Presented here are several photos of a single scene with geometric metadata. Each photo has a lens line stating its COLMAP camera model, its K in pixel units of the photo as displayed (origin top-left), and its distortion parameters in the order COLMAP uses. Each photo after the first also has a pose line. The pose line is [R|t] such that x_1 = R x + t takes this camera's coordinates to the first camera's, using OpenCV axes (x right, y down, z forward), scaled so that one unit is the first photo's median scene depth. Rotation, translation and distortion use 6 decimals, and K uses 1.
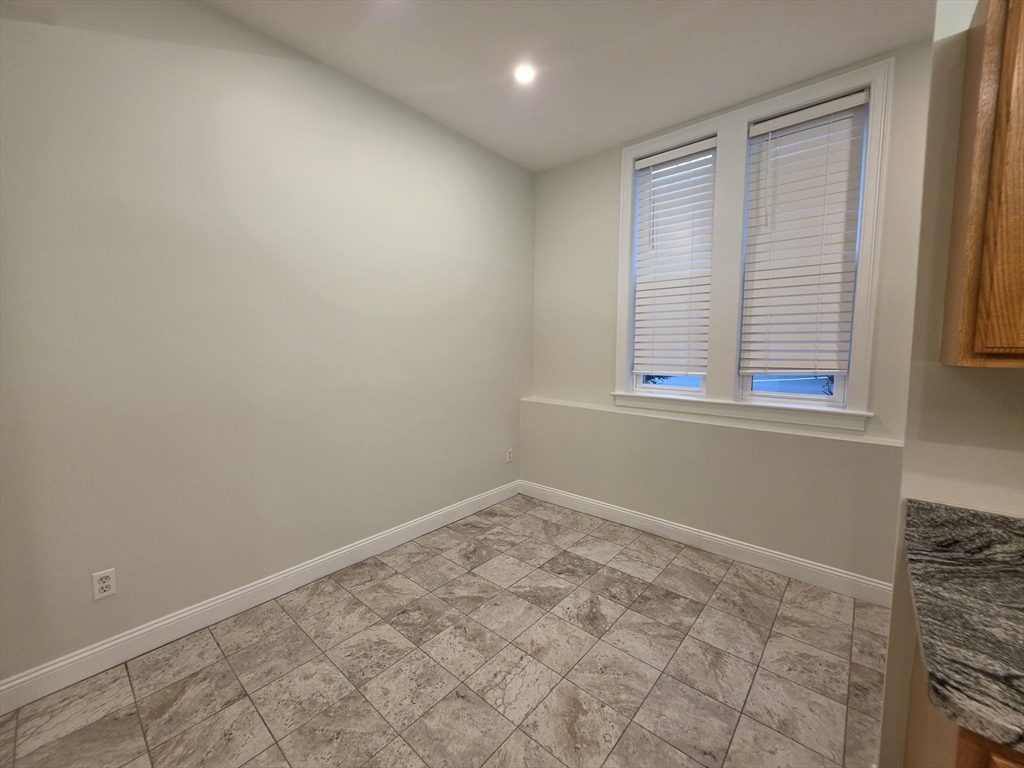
lens RADIAL K [[411.6, 0, 512.3], [0, 411.6, 380.3], [0, 0, 1]] dist [-0.003269, 0.000321]
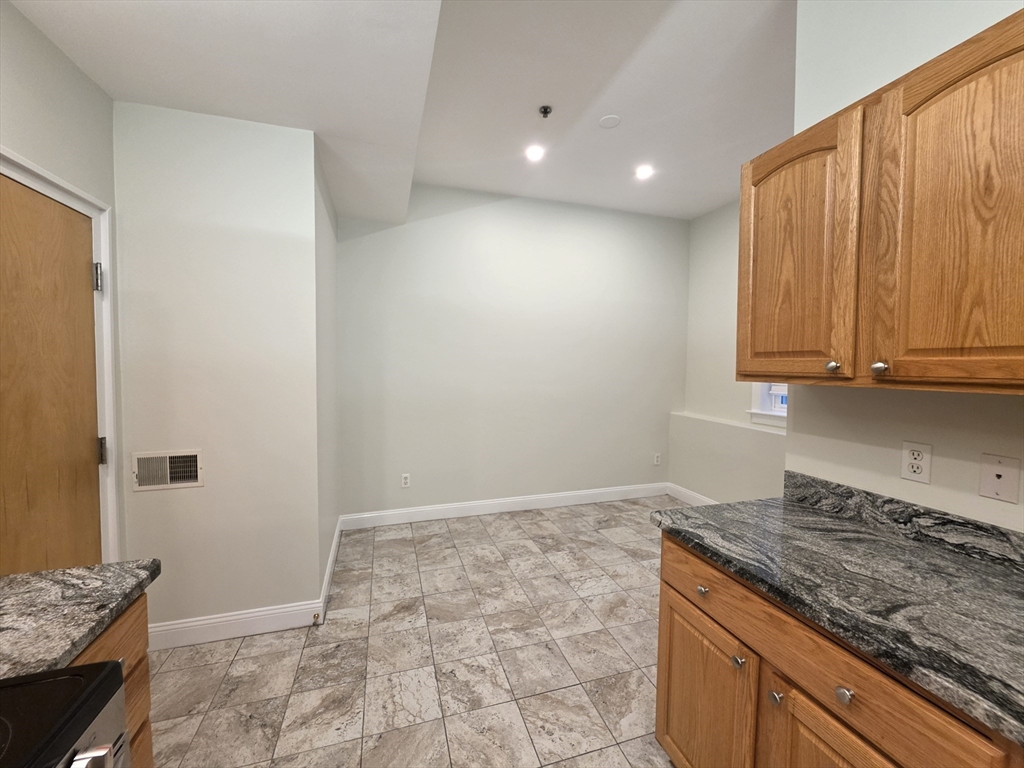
lens RADIAL K [[411.6, 0, 510.1], [0, 411.6, 380.1], [0, 0, 1]] dist [-0.003269, 0.000321]
pose [[0.850179, 0.025273, -0.525888, 0.529546], [-0.050828, 0.998122, -0.034202, 0.035529], [0.524035, 0.055808, 0.849866, -0.513967]]
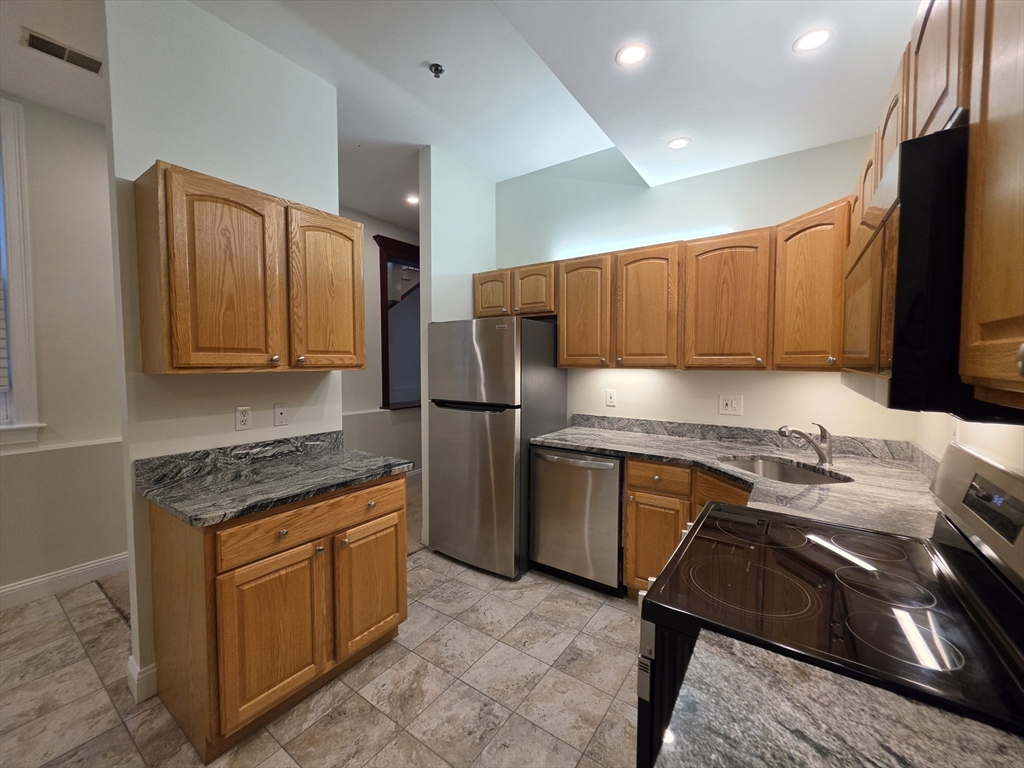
lens RADIAL K [[411.6, 0, 512.7], [0, 411.6, 379.8], [0, 0, 1]] dist [-0.003269, 0.000321]
pose [[-0.104554, -0.047188, 0.993399, -0.441169], [0.084268, 0.994861, 0.056126, 0.009627], [-0.990943, 0.089580, -0.100040, -0.182912]]
